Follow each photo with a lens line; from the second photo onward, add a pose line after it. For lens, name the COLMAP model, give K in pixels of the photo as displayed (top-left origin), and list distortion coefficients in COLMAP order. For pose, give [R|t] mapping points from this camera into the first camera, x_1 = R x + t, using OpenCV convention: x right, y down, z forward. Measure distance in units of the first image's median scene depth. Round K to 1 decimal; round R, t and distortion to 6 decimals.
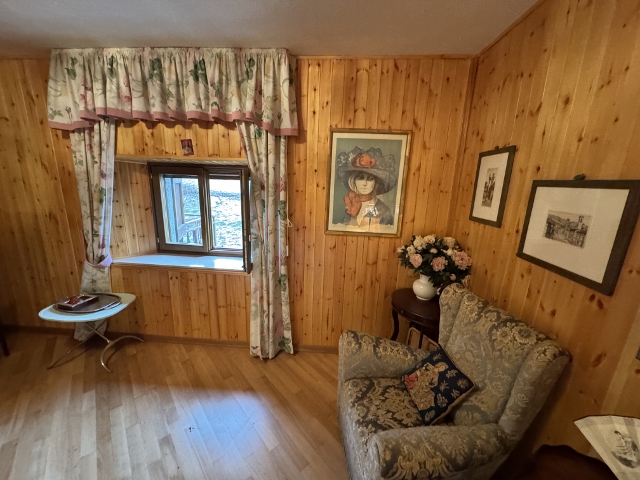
lens RADIAL K [[253.7, 0, 320.5], [0, 253.7, 239.6], [0, 0, 1]] dist [-0.002926, -0.000105]
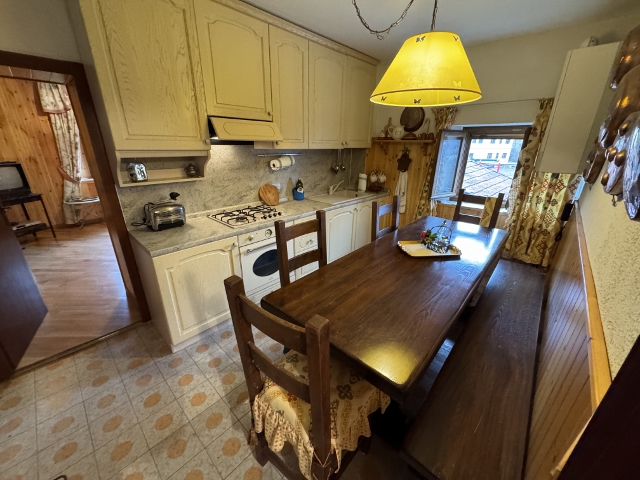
lens RADIAL K [[253.7, 0, 320.5], [0, 253.7, 239.6], [0, 0, 1]] dist [-0.002926, -0.000105]
pose [[0.636269, -0.294980, 0.712846, -1.350604], [0.184804, 0.955388, 0.230395, 0.481506], [-0.749006, -0.014856, 0.662397, -2.000609]]
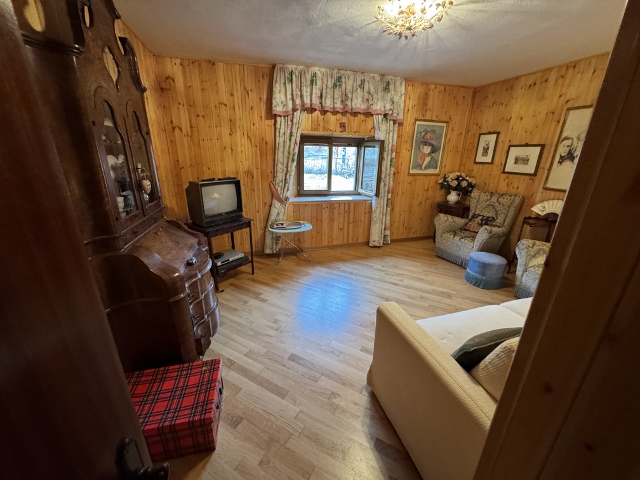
lens RADIAL K [[253.7, 0, 320.5], [0, 253.7, 239.6], [0, 0, 1]] dist [-0.002926, -0.000105]
pose [[0.939362, -0.125012, 0.319330, -1.336683], [0.089440, 0.988270, 0.123787, 0.169301], [-0.331059, -0.087720, 0.939524, -0.654809]]
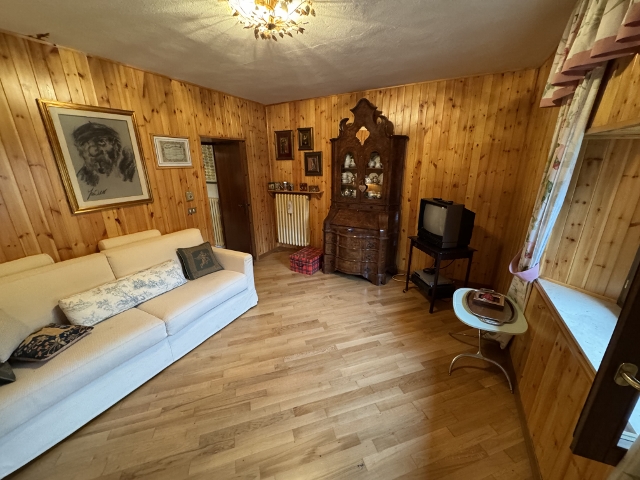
lens RADIAL K [[253.7, 0, 320.5], [0, 253.7, 239.6], [0, 0, 1]] dist [-0.002926, -0.000105]
pose [[-0.403593, 0.248130, -0.880650, 0.083052], [-0.208276, 0.912337, 0.352509, -0.174897], [0.890917, 0.325688, -0.316533, 0.719066]]
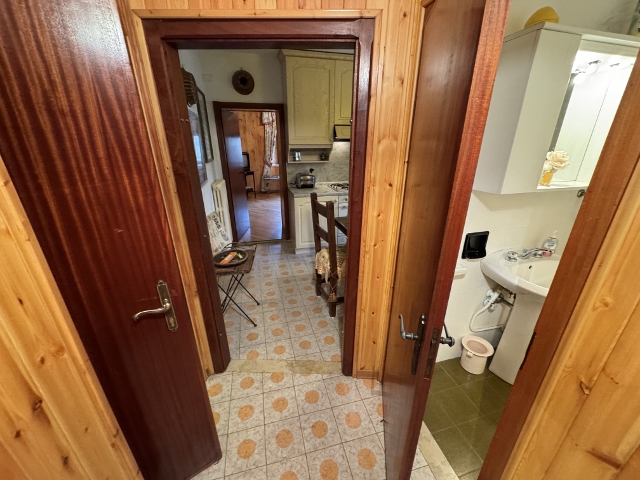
lens RADIAL K [[253.7, 0, 320.5], [0, 253.7, 239.6], [0, 0, 1]] dist [-0.002926, -0.000105]
pose [[0.948532, -0.145395, 0.281333, -1.469863], [0.102741, 0.981608, 0.160906, 0.638198], [-0.299553, -0.123720, 0.946024, -2.677353]]
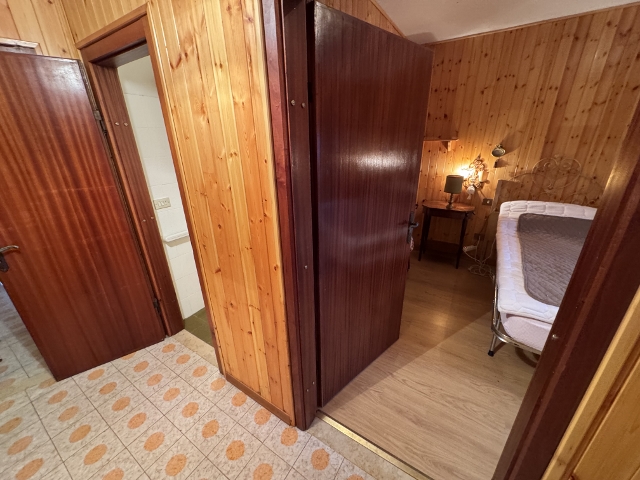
lens RADIAL K [[253.7, 0, 320.5], [0, 253.7, 239.6], [0, 0, 1]] dist [-0.002926, -0.000105]
pose [[0.470039, -0.358001, 0.806783, -1.516524], [0.231391, 0.932062, 0.278781, 0.747335], [-0.851776, 0.055644, 0.520943, -3.120628]]
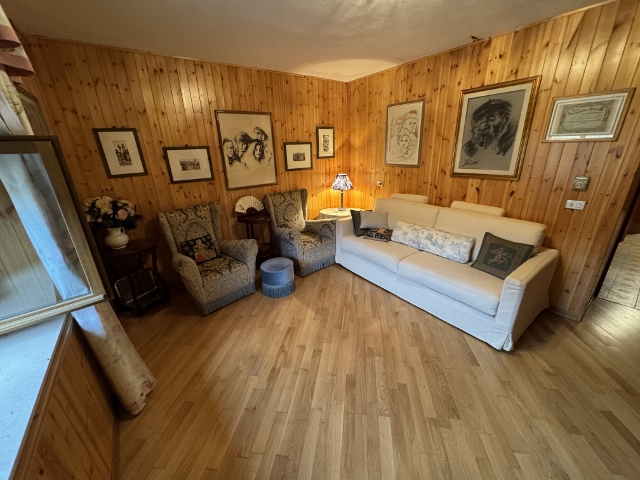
lens RADIAL K [[253.7, 0, 320.5], [0, 253.7, 239.6], [0, 0, 1]] dist [-0.002926, -0.000105]
pose [[-0.645495, -0.272940, 0.713331, -1.091879], [0.186867, 0.849143, 0.494001, -0.230461], [-0.740552, 0.452173, -0.497114, 0.864300]]
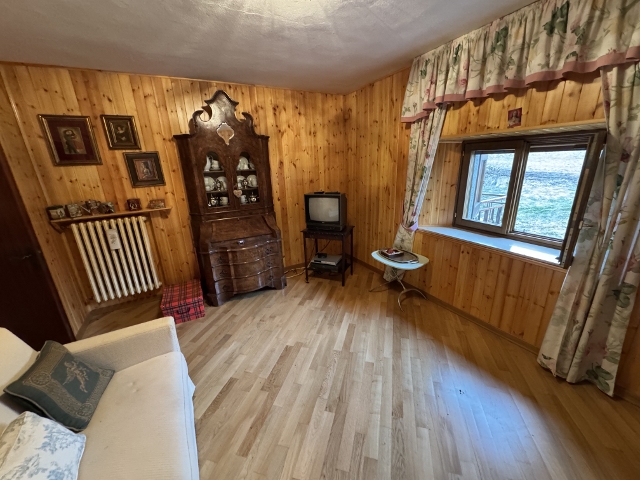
lens RADIAL K [[253.7, 0, 320.5], [0, 253.7, 239.6], [0, 0, 1]] dist [-0.002926, -0.000105]
pose [[0.543153, 0.195766, -0.816493, -0.069314], [-0.135726, 0.980121, 0.144710, 0.033960], [0.828591, 0.032219, 0.558926, -0.091281]]
